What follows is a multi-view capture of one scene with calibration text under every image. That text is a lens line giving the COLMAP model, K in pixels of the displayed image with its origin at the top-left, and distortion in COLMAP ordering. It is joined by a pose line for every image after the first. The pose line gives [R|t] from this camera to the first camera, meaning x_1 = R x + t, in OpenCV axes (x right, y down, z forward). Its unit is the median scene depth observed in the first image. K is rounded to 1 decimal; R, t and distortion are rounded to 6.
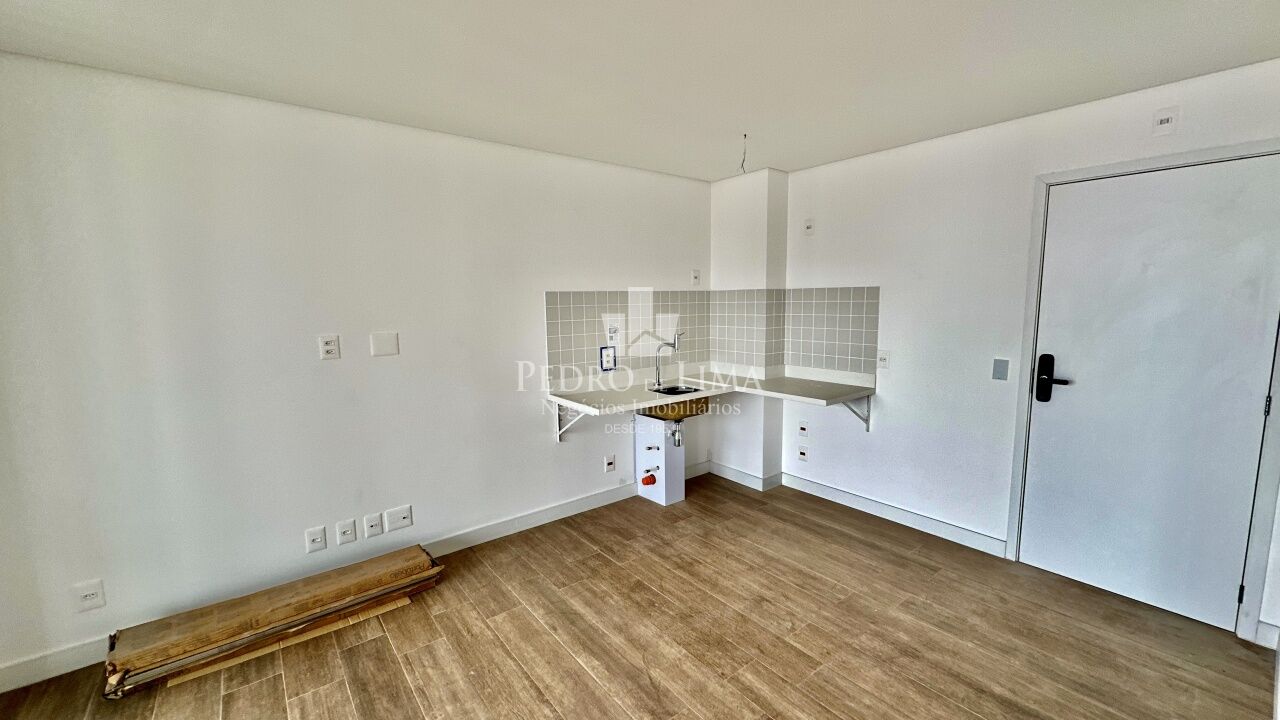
lens RADIAL K [[509.2, 0, 641.2], [0, 509.2, 360.5], [0, 0, 1]] dist [-0.004115, 0.001139]
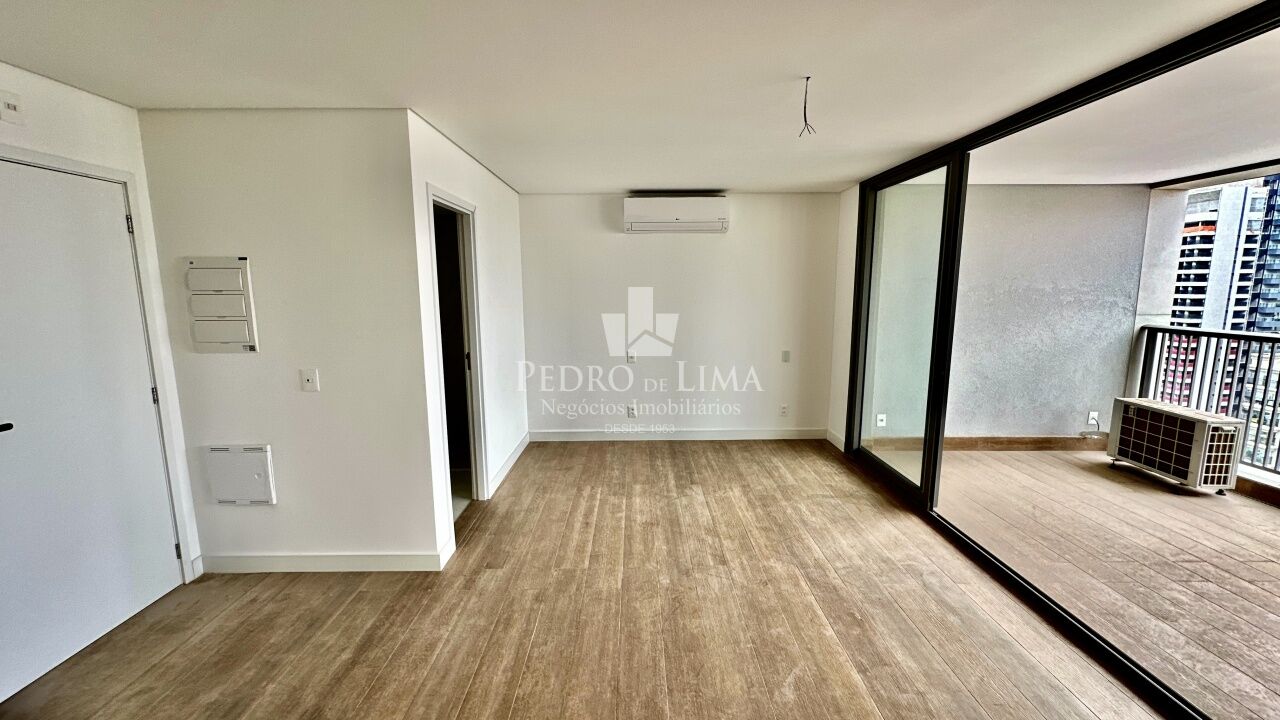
lens RADIAL K [[509.2, 0, 641.7], [0, 509.2, 360.2], [0, 0, 1]] dist [-0.004115, 0.001139]
pose [[-0.791003, -0.074110, 0.607307, -0.307874], [0.089828, 0.967811, 0.235101, -0.129255], [-0.605182, 0.240519, -0.758884, 0.902520]]
